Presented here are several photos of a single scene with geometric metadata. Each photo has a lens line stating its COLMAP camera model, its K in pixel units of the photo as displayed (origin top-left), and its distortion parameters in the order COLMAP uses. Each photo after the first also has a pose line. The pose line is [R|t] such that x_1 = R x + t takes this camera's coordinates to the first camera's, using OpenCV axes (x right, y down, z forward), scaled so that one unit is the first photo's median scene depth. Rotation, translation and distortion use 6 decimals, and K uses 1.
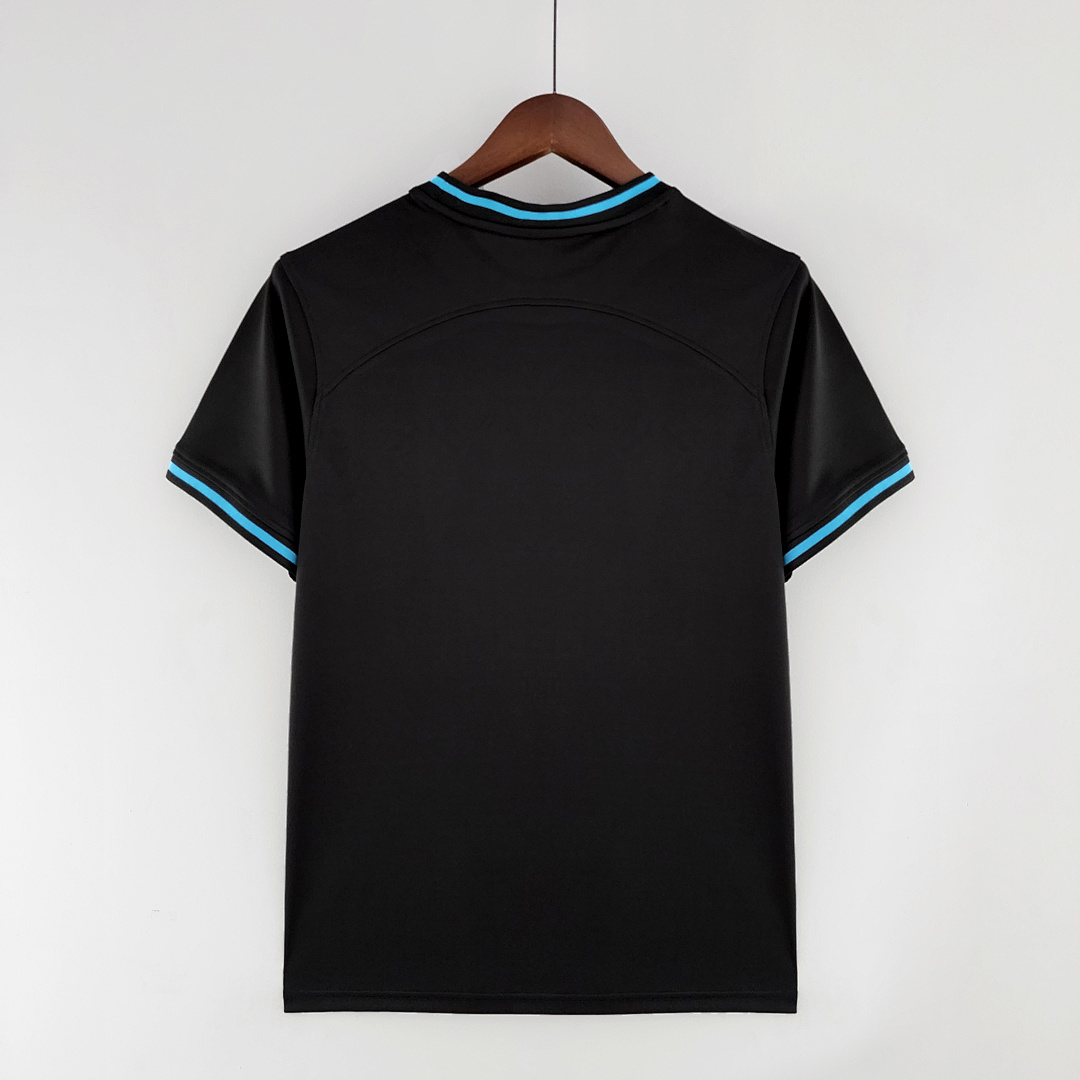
lens RADIAL K [[976.9, 0, 537.3], [0, 976.9, 540.2], [0, 0, 1]] dist [0.071026, -0.092759]
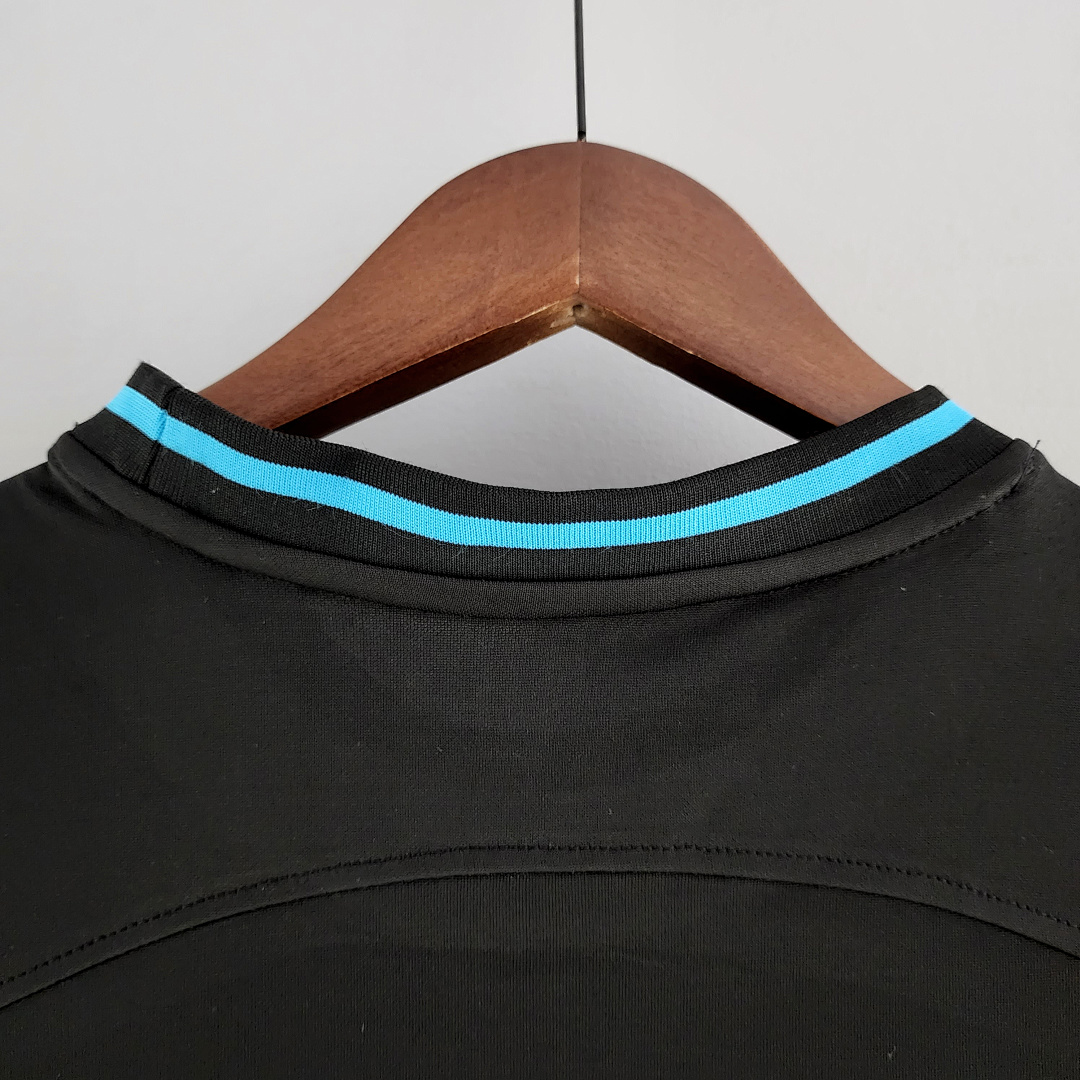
lens RADIAL K [[976.9, 0, 537.3], [0, 976.9, 540.2], [0, 0, 1]] dist [0.071026, -0.092759]
pose [[0.999698, -0.003894, 0.024282, -0.003279], [0.011485, 0.947019, -0.320973, -0.245862], [-0.021746, 0.321155, 0.946777, 0.756811]]
